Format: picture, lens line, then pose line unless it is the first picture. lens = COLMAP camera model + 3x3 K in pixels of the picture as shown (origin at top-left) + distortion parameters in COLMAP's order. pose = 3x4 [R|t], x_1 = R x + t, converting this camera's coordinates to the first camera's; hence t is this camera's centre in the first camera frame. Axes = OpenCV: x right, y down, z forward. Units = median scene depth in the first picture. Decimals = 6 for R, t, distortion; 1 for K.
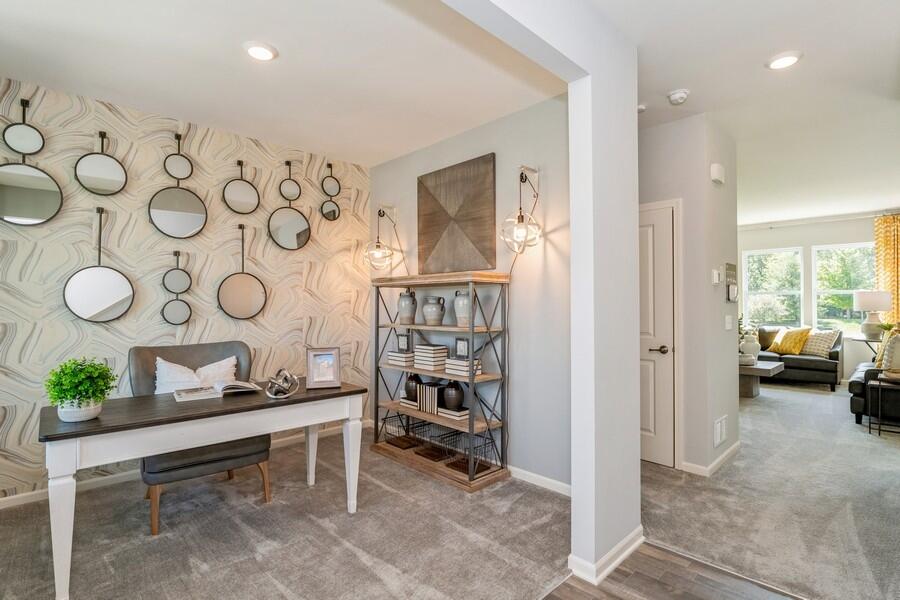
lens RADIAL K [[447.8, 0, 452.9], [0, 447.8, 303.5], [0, 0, 1]] dist [-0.016482, -0.000774]
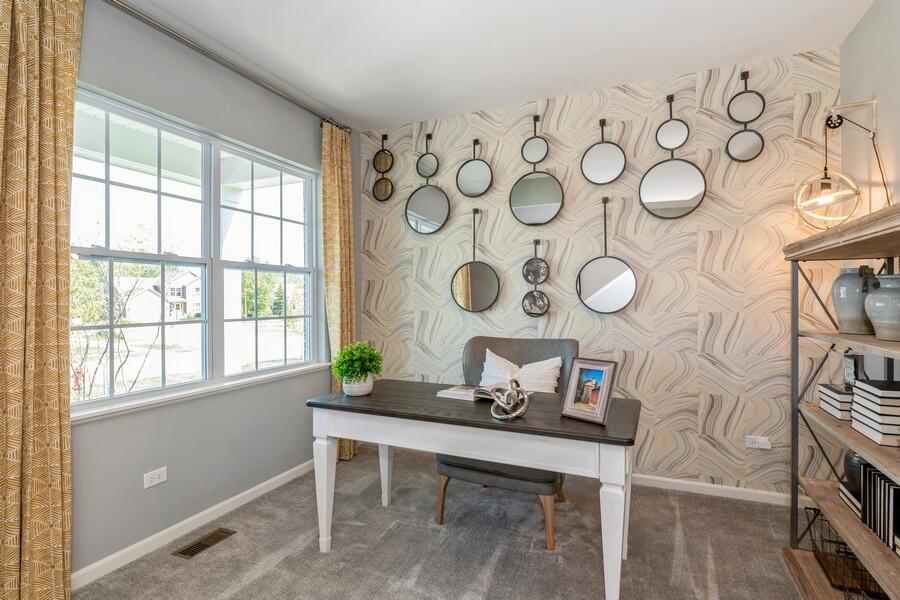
lens RADIAL K [[447.8, 0, 452.9], [0, 447.8, 303.5], [0, 0, 1]] dist [-0.016482, -0.000774]
pose [[0.362865, 0.009705, -0.931791, 0.202738], [0.006651, 0.999893, 0.013005, 0.004925], [0.931818, -0.010916, 0.362762, 0.477437]]
